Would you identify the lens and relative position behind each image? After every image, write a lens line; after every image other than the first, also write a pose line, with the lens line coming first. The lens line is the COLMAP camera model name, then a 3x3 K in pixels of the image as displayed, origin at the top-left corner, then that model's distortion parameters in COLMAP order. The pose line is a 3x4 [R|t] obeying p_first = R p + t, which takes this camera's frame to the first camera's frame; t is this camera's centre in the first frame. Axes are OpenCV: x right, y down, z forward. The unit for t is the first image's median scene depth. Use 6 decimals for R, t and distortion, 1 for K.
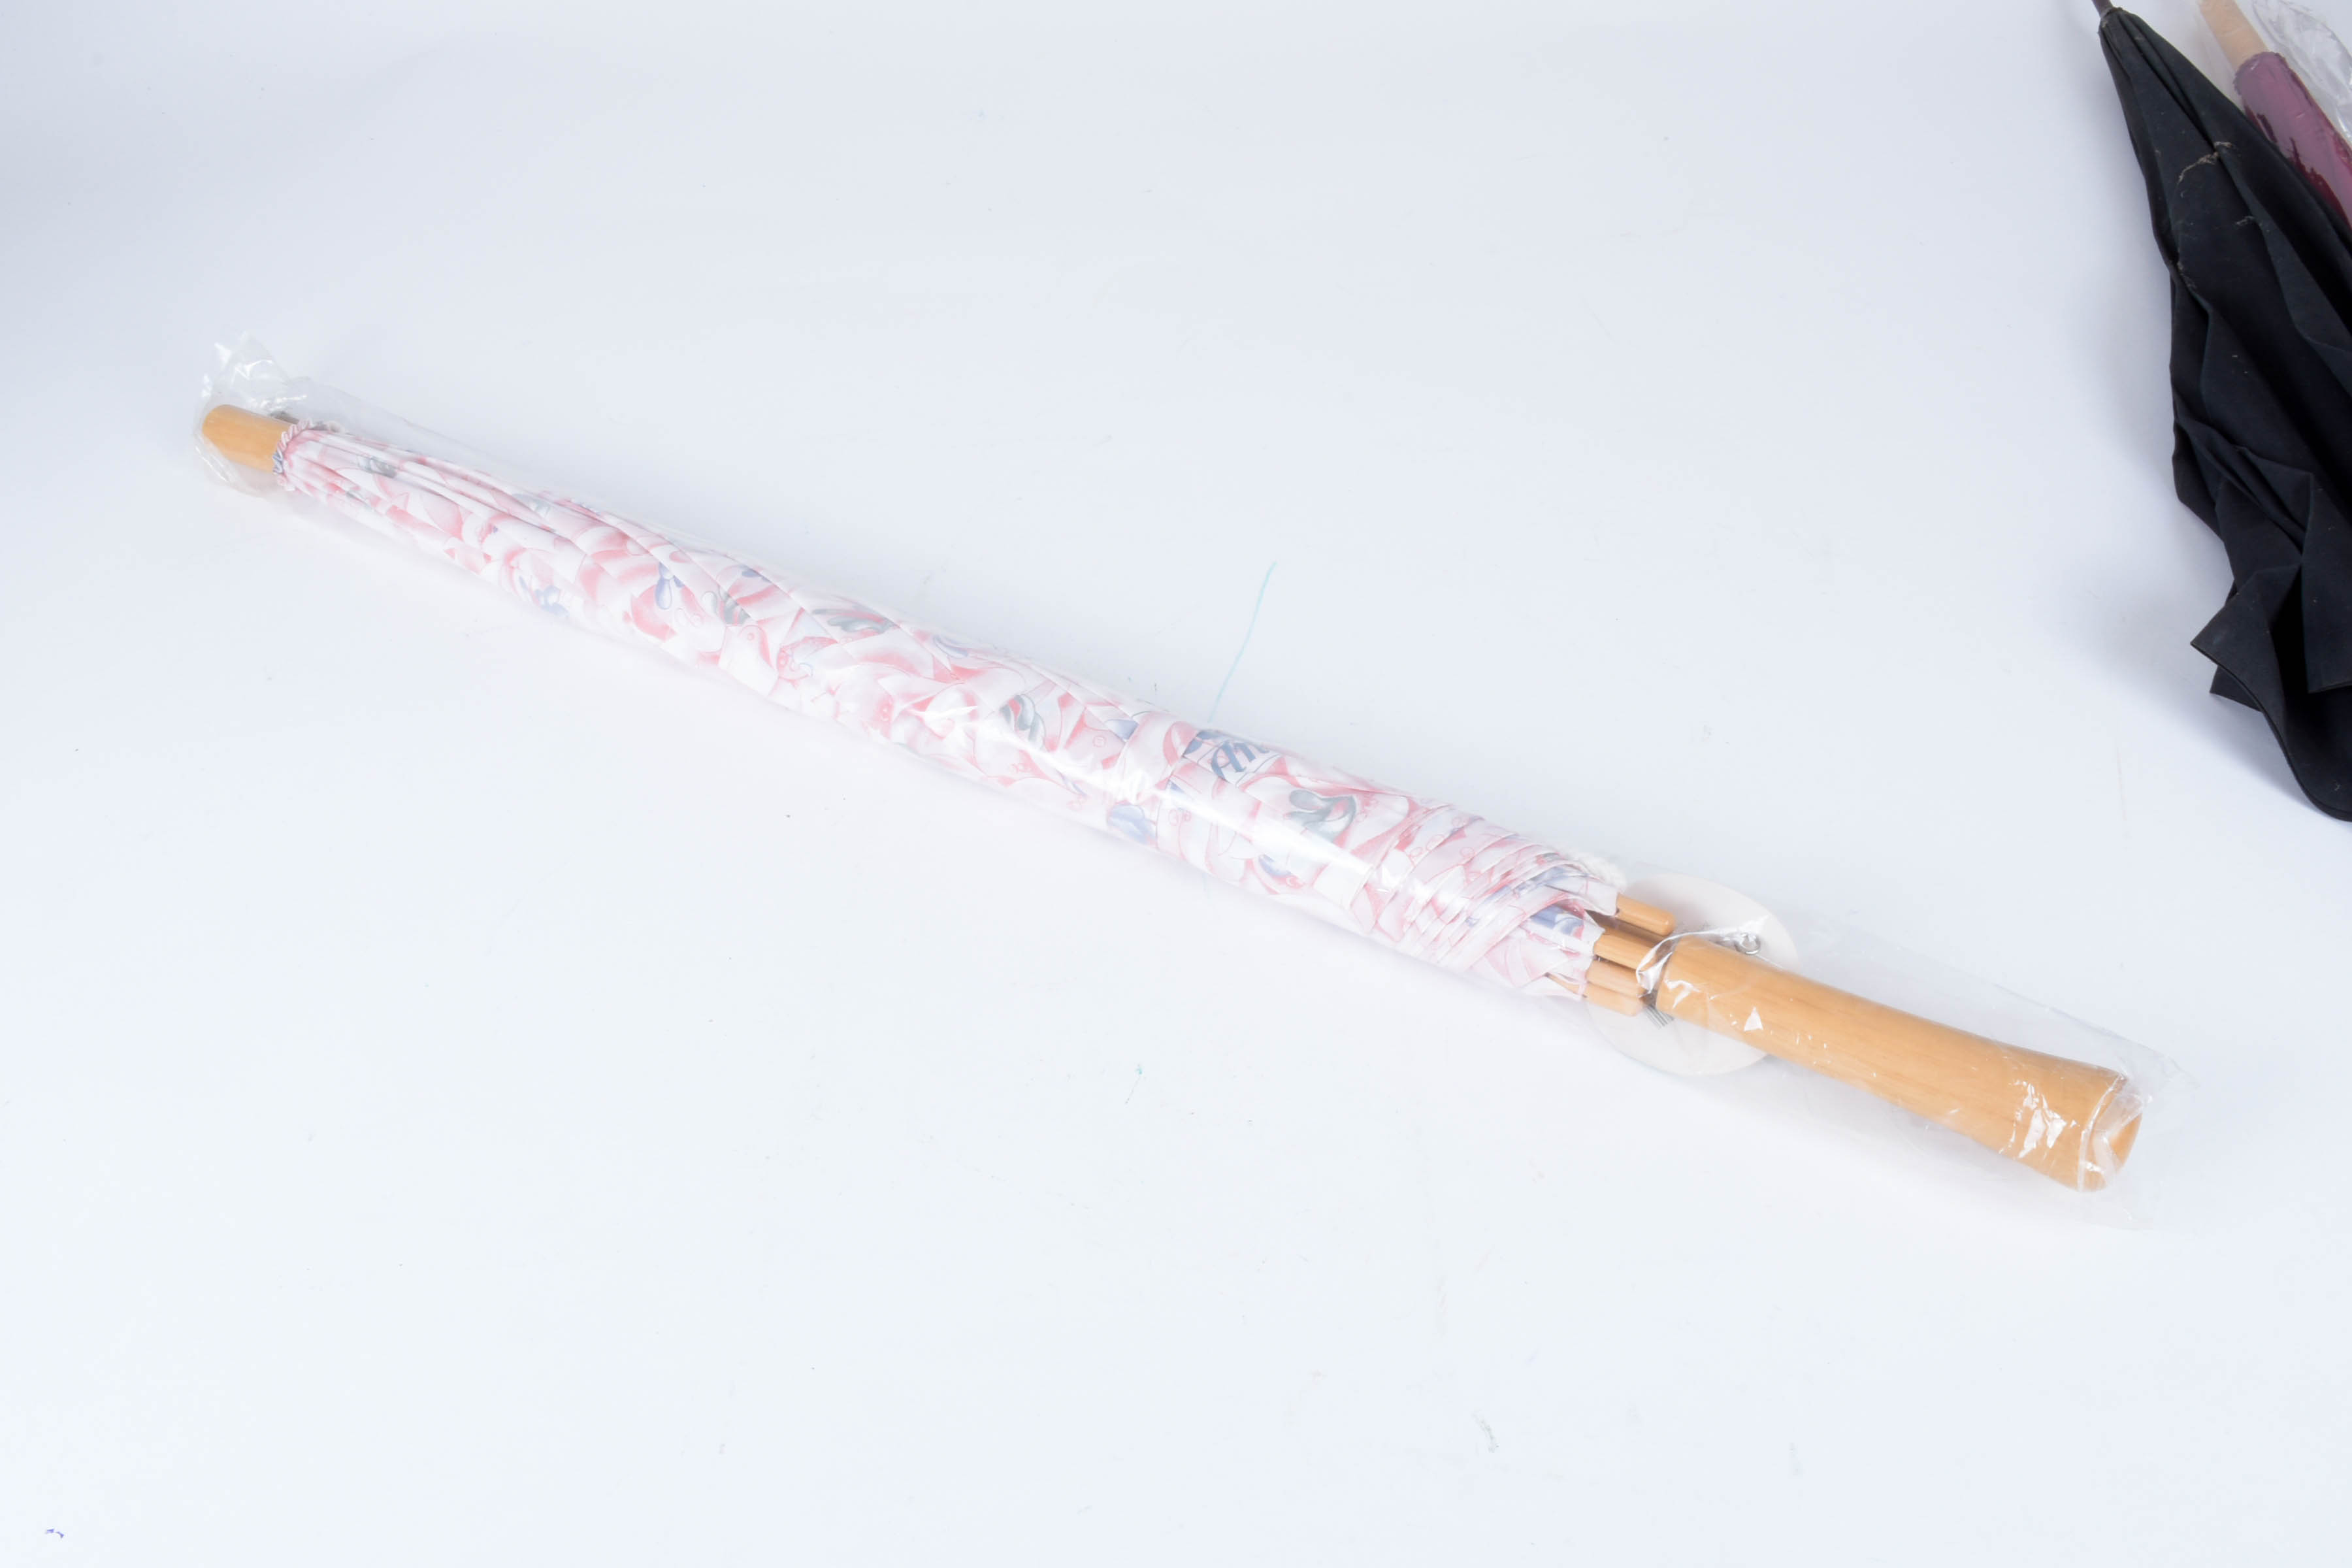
lens RADIAL K [[2320.6, 0, 1175.3], [0, 2320.6, 783.9], [0, 0, 1]] dist [-0.024637, 0.000000]
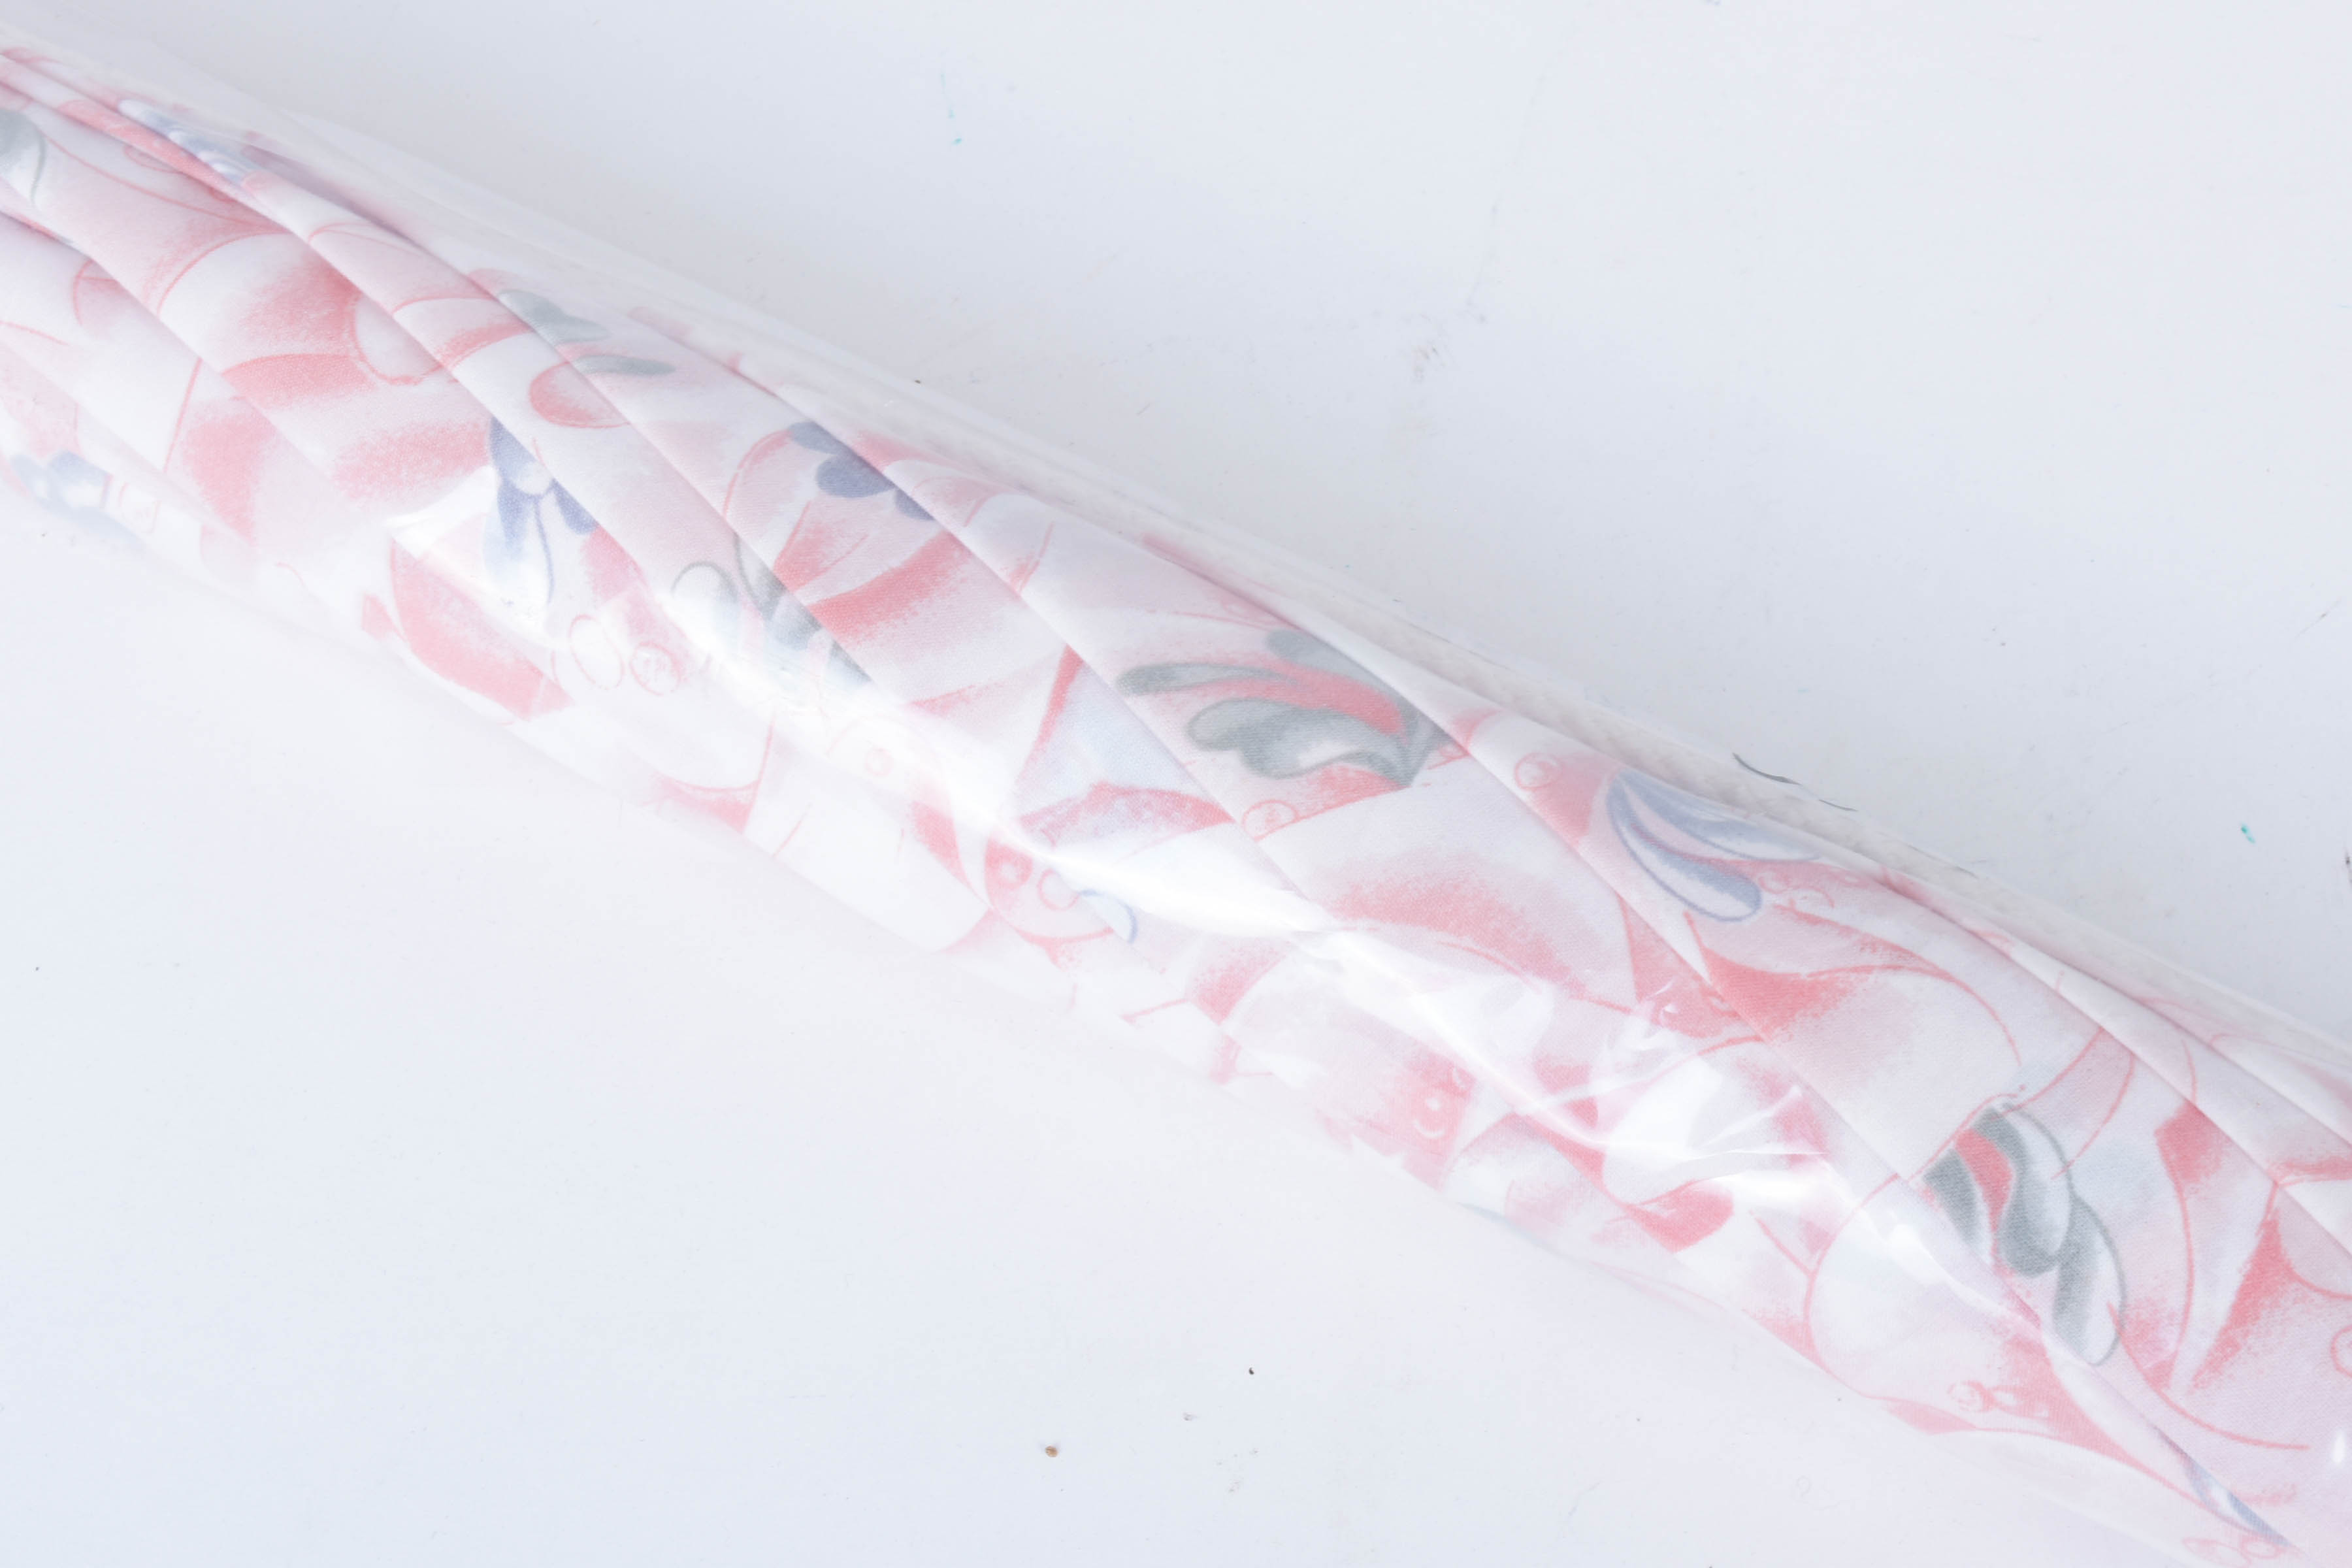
lens RADIAL K [[4255.3, 0, 1176.3], [0, 4255.3, 784.4], [0, 0, 1]] dist [-0.016358, 0.000000]
pose [[0.999756, -0.007857, 0.020664, -0.167690], [0.002028, 0.963369, 0.268170, -0.199076], [-0.022014, -0.268063, 0.963150, 0.565258]]
